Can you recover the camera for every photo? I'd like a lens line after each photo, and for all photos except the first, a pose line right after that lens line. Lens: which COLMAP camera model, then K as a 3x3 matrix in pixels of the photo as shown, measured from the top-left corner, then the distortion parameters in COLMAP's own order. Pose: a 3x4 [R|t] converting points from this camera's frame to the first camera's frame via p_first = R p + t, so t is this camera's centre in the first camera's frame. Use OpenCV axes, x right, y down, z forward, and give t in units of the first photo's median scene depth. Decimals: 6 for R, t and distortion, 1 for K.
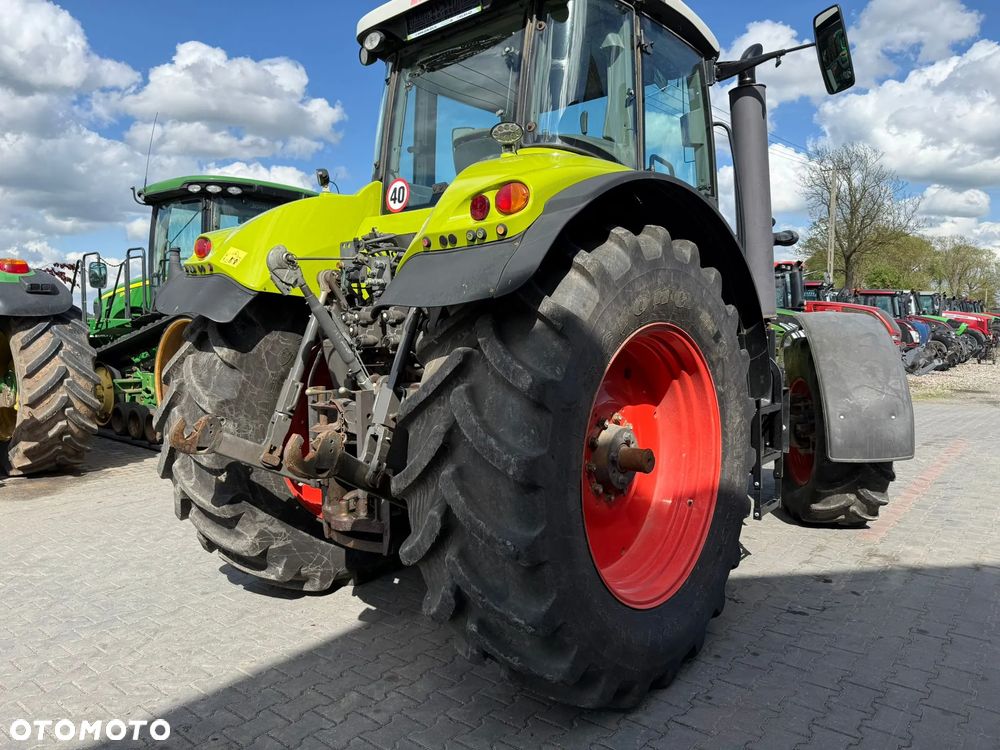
lens RADIAL K [[707.3, 0, 499.3], [0, 707.3, 374.7], [0, 0, 1]] dist [0.043003, -0.050791]
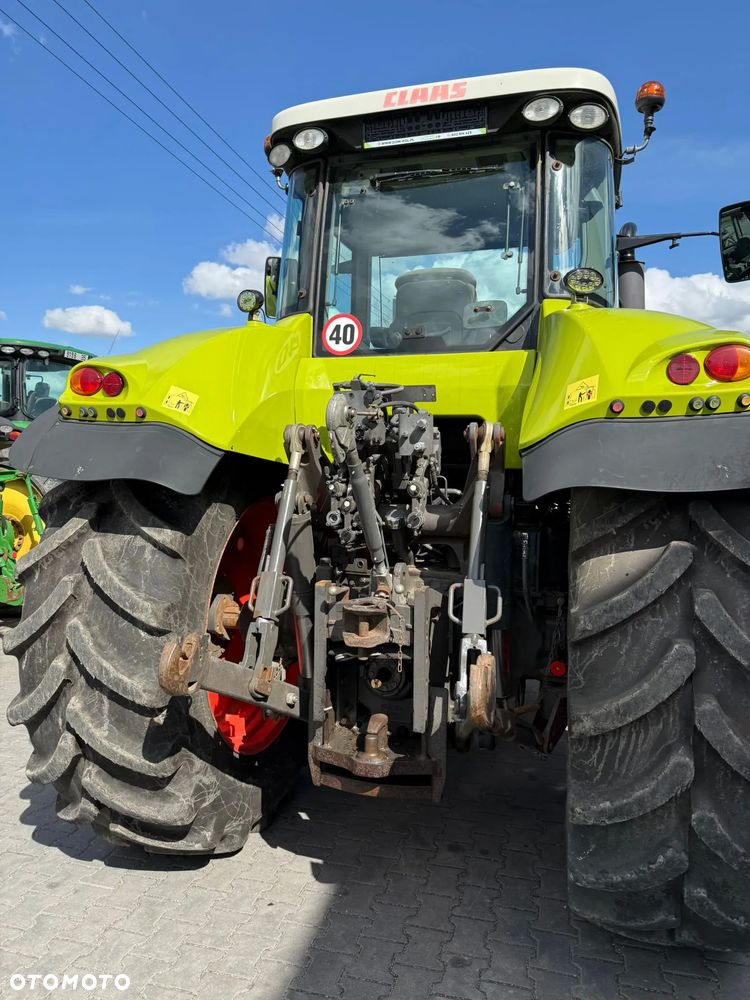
lens RADIAL K [[707.3, 0, 375.9], [0, 707.3, 497.7], [0, 0, 1]] dist [0.043003, -0.050791]
pose [[0.908990, 0.008034, 0.416740, -0.477551], [0.005969, 0.999461, -0.032288, -0.043695], [-0.416775, 0.031837, 0.908452, 0.276024]]
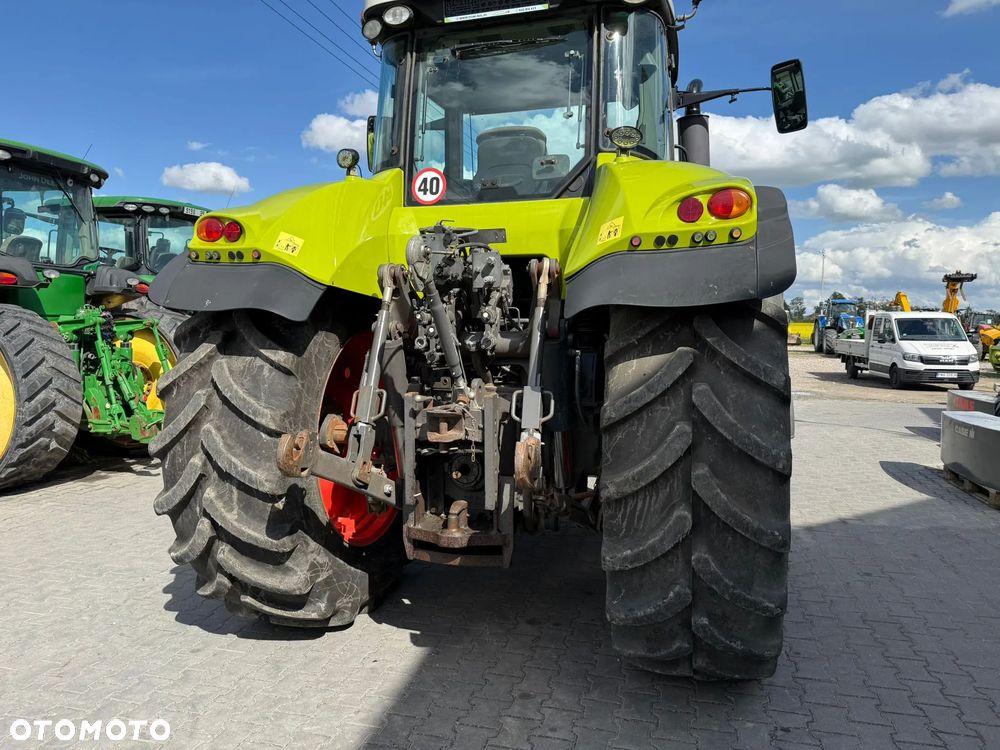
lens RADIAL K [[707.3, 0, 492.6], [0, 707.3, 374.4], [0, 0, 1]] dist [0.043003, -0.050791]
pose [[0.911128, -0.020926, 0.411591, -0.491813], [0.022639, 0.999743, 0.000712, -0.004334], [-0.411500, 0.008669, 0.911368, 0.125554]]
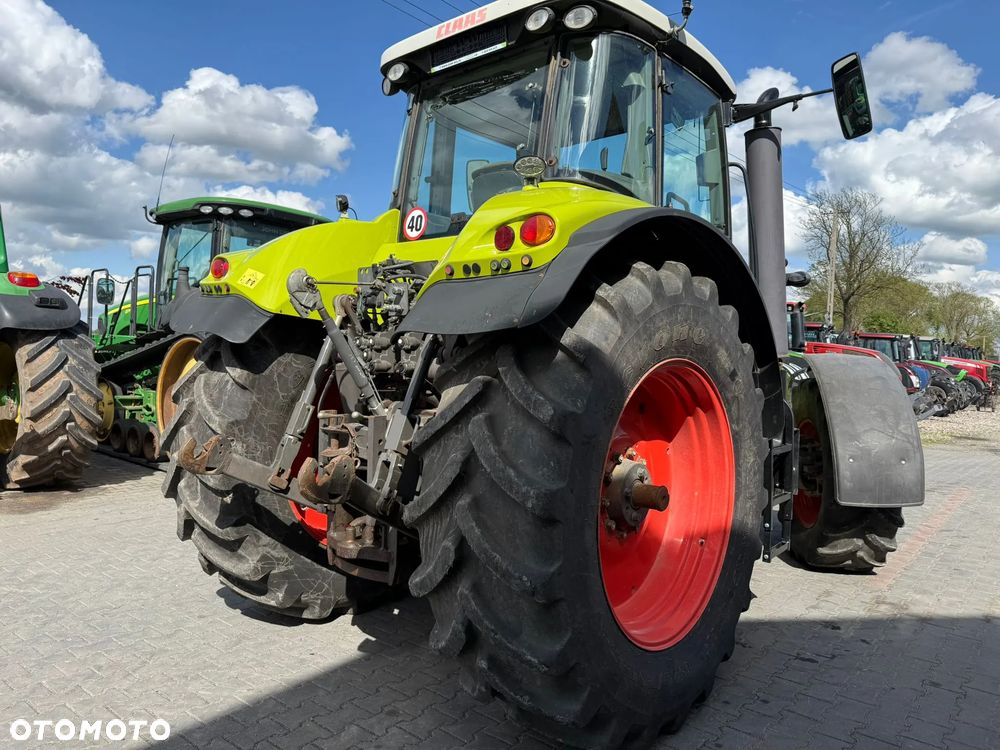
lens RADIAL K [[707.3, 0, 492.4], [0, 707.3, 372.4], [0, 0, 1]] dist [0.043003, -0.050791]
pose [[0.999353, 0.035661, -0.004670, -0.022744], [-0.035835, 0.998350, -0.044876, -0.000050], [0.003062, 0.045014, 0.998982, 0.004526]]
